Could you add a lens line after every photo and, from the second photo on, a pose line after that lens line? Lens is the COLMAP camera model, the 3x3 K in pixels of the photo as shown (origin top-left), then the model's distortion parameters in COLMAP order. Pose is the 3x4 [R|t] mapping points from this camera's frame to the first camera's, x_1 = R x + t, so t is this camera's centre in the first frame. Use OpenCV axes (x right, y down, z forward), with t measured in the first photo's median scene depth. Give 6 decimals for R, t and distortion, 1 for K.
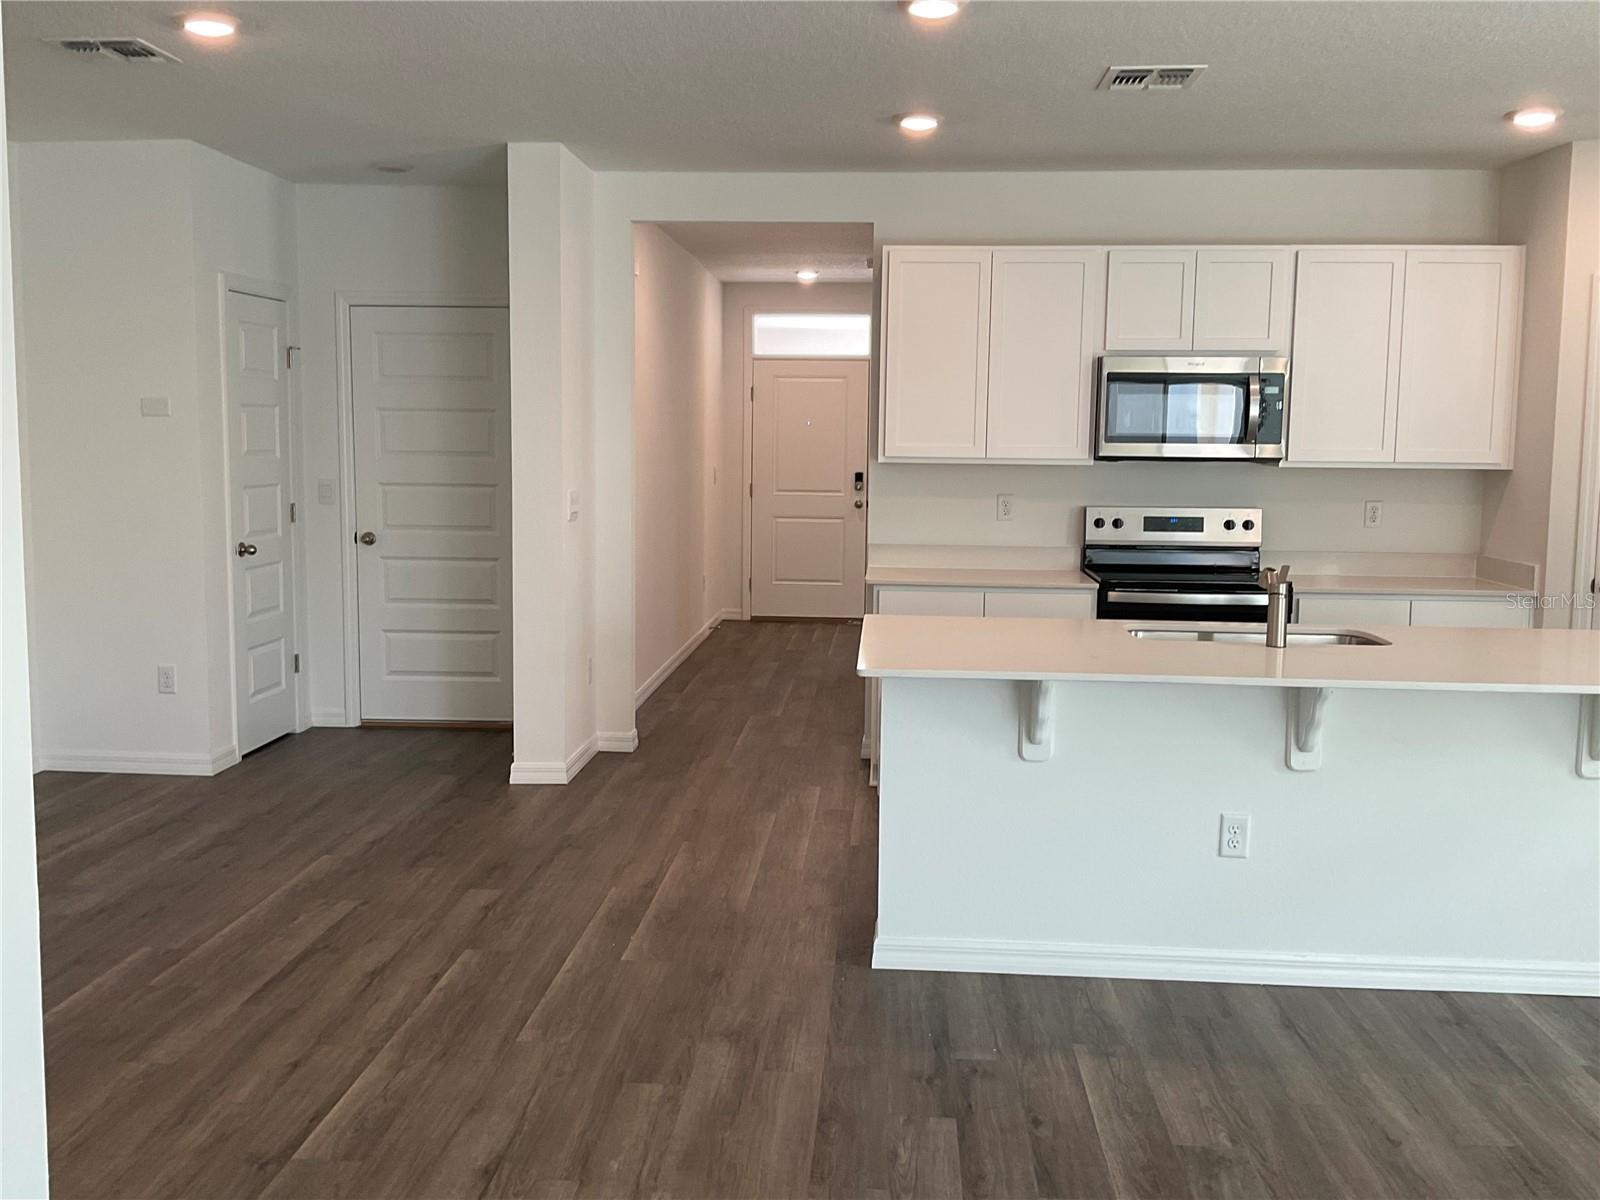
lens RADIAL K [[1531.6, 0, 763.7], [0, 1531.6, 609.3], [0, 0, 1]] dist [0.005019, 0.000000]
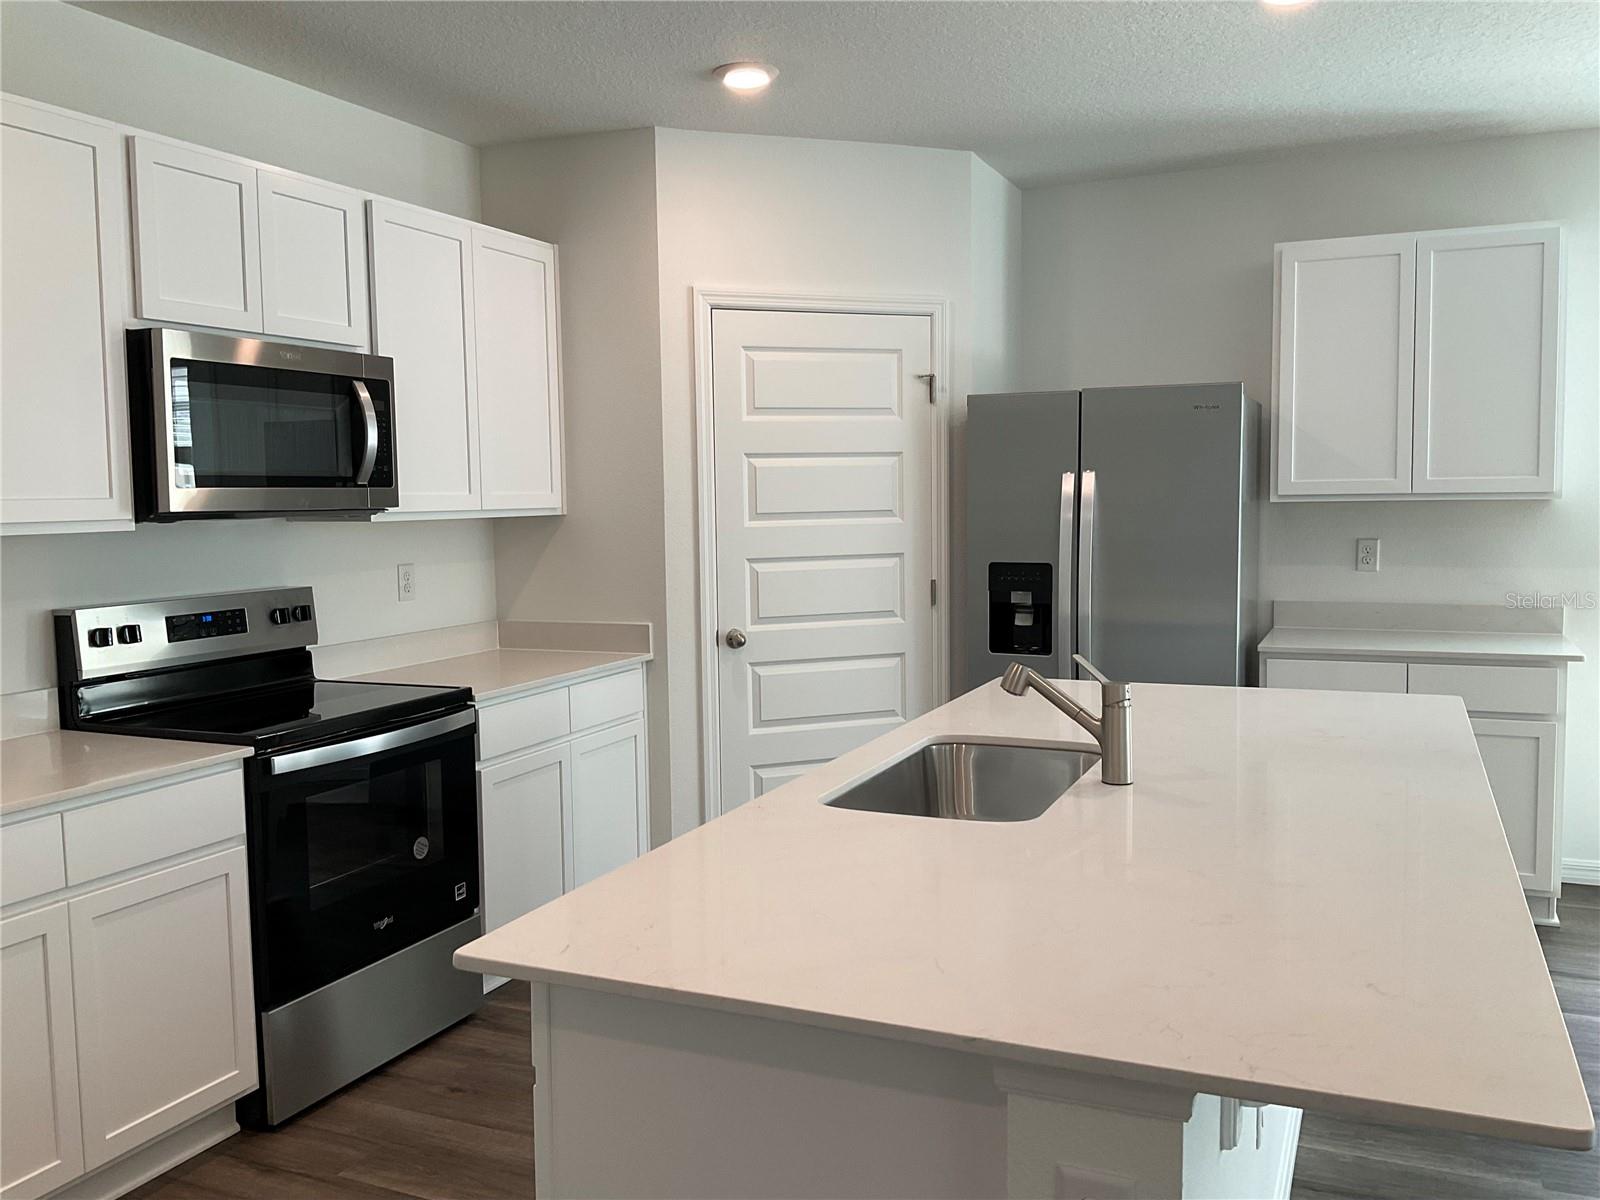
lens RADIAL K [[1331.4, 0, 801.7], [0, 1331.4, 599.4], [0, 0, 1]] dist [0.036657, -0.063958]
pose [[0.327866, -0.090781, 0.940352, -0.154312], [0.123892, 0.990908, 0.052465, -0.067506], [-0.936565, 0.099300, 0.336132, 0.640627]]
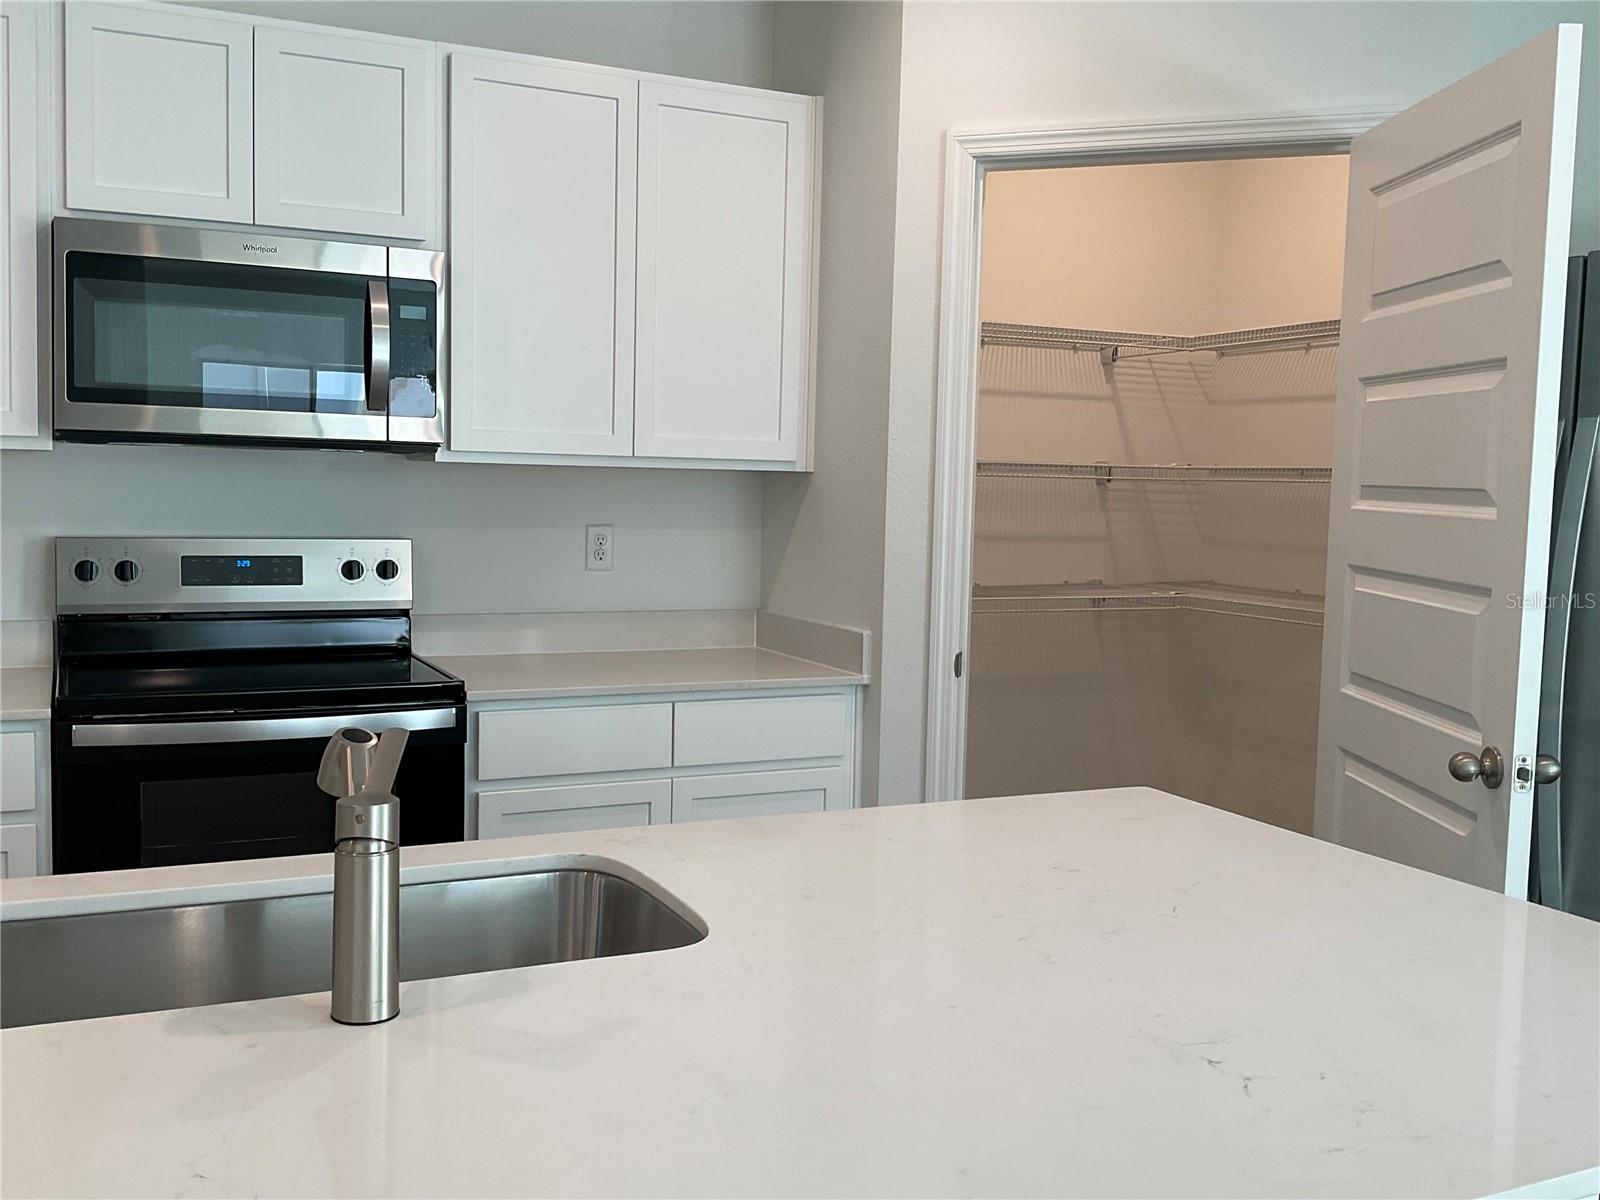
lens RADIAL K [[1531.6, 0, 805.2], [0, 1531.6, 622.7], [0, 0, 1]] dist [0.005019, 0.000000]
pose [[0.863025, -0.035383, 0.503920, 0.179306], [0.039707, 0.999209, 0.002158, -0.033159], [-0.503598, 0.018147, 0.863748, 0.481791]]
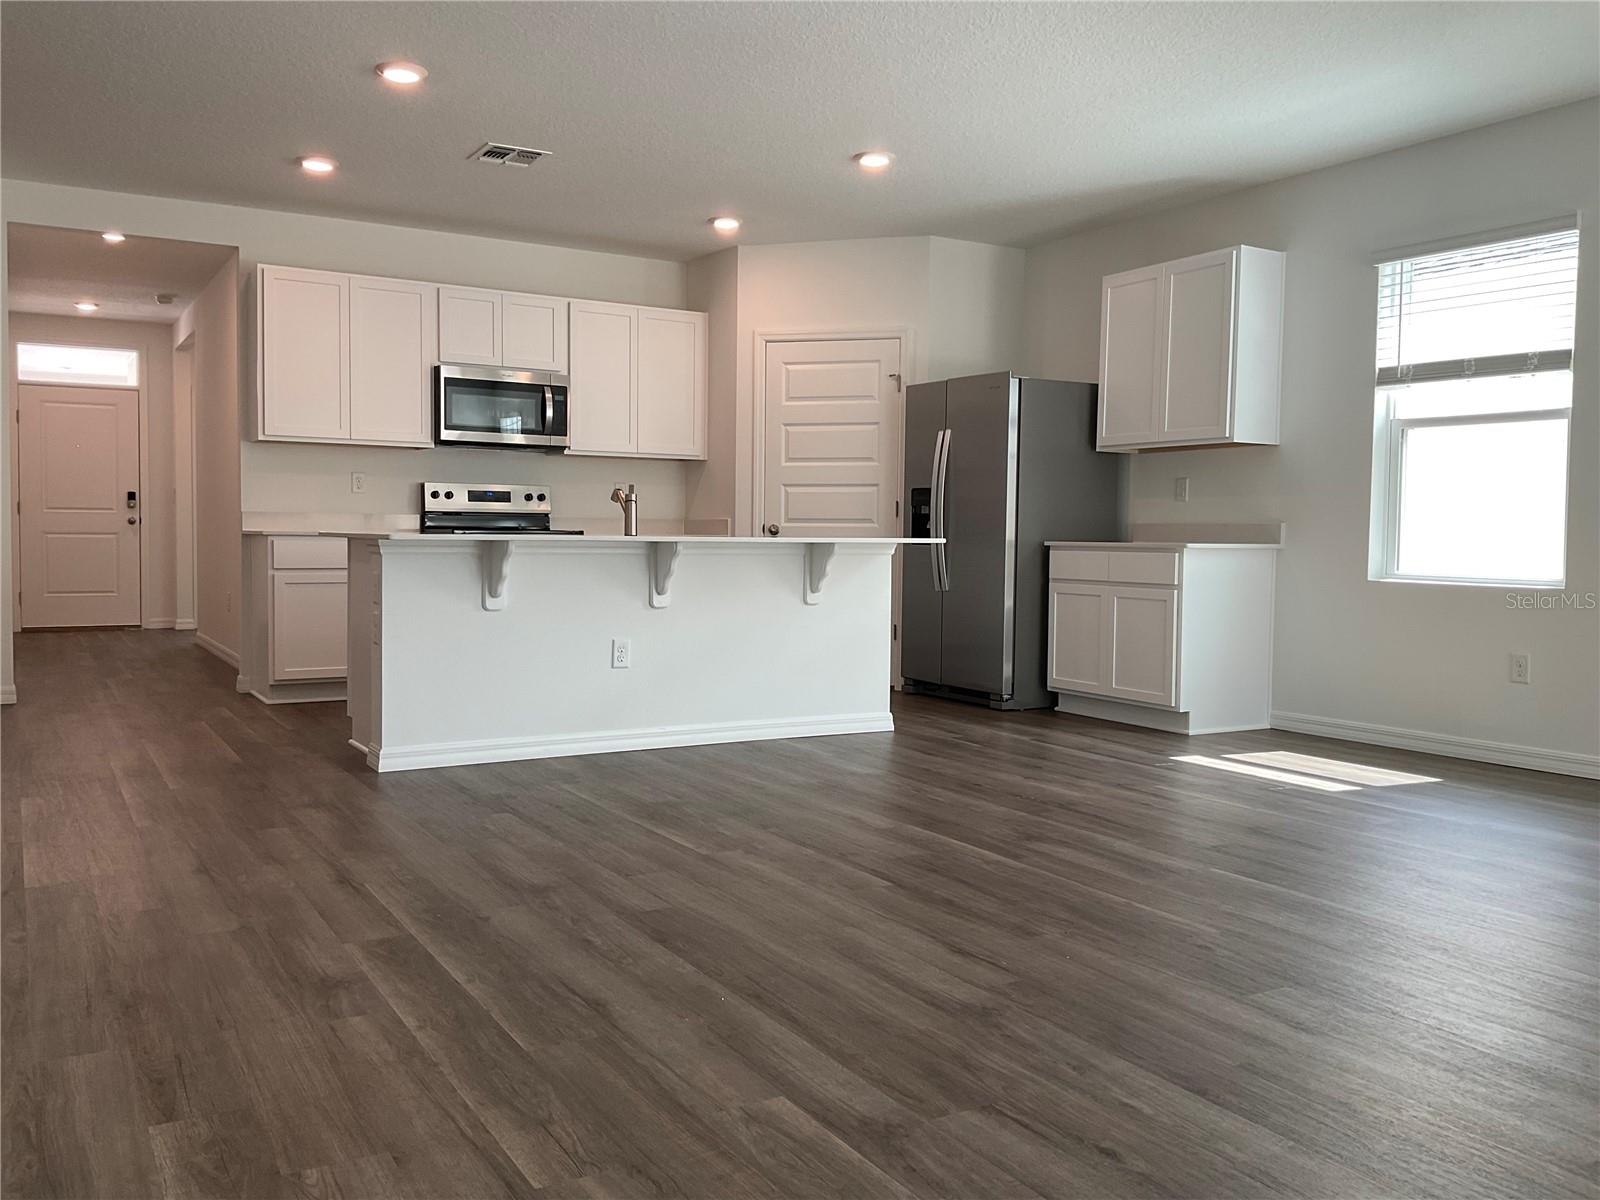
lens RADIAL K [[1331.4, 0, 811.8], [0, 1331.4, 626.1], [0, 0, 1]] dist [0.036657, -0.063958]
pose [[0.811842, -0.041622, 0.582392, -0.203546], [0.061509, 0.998002, -0.014418, 0.098761], [-0.580629, 0.047528, 0.812780, -0.125304]]
